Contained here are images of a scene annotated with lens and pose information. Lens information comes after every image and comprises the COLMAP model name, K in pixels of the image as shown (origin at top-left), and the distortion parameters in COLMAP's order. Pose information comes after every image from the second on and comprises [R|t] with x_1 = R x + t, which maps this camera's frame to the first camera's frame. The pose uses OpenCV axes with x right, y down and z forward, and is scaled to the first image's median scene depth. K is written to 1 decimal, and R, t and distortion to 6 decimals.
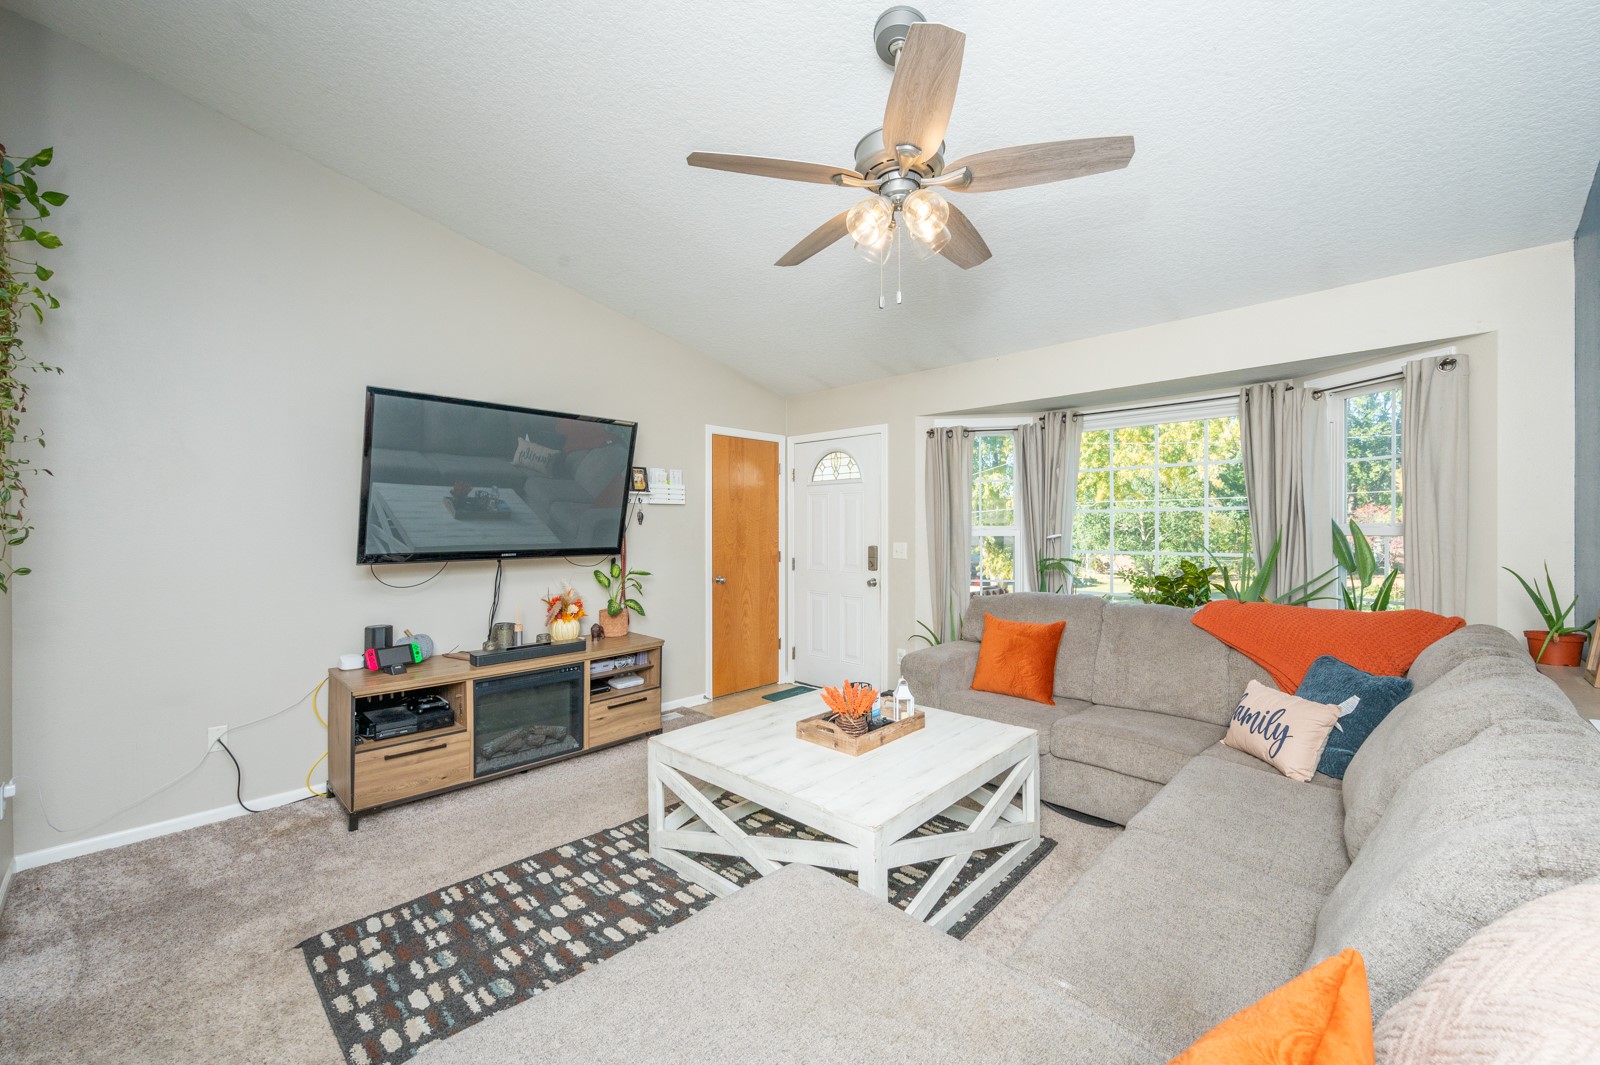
lens RADIAL K [[639.2, 0, 809.7], [0, 639.2, 521.9], [0, 0, 1]] dist [-0.003080, -0.000274]
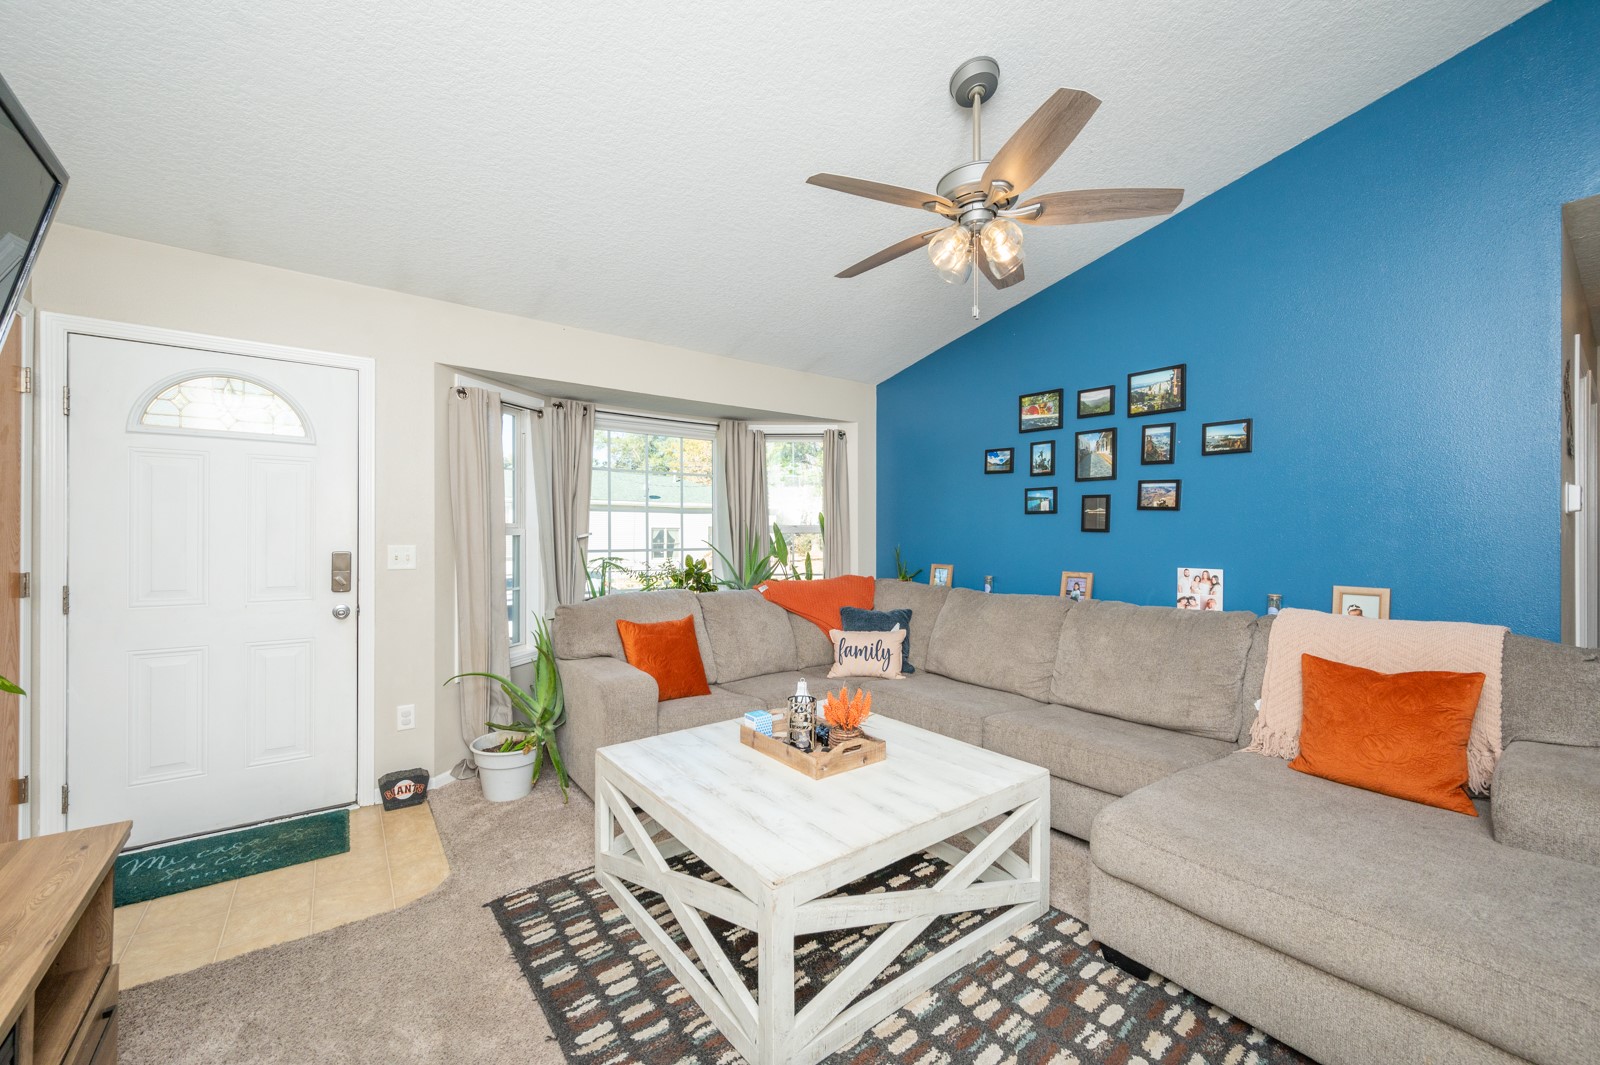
lens RADIAL K [[639.2, 0, 804.5], [0, 639.2, 535.4], [0, 0, 1]] dist [-0.003080, -0.000274]
pose [[0.152057, -0.004250, 0.988363, -0.713071], [-0.014145, 0.999879, 0.006476, 0.018394], [-0.988270, -0.014966, 0.151979, 0.771490]]
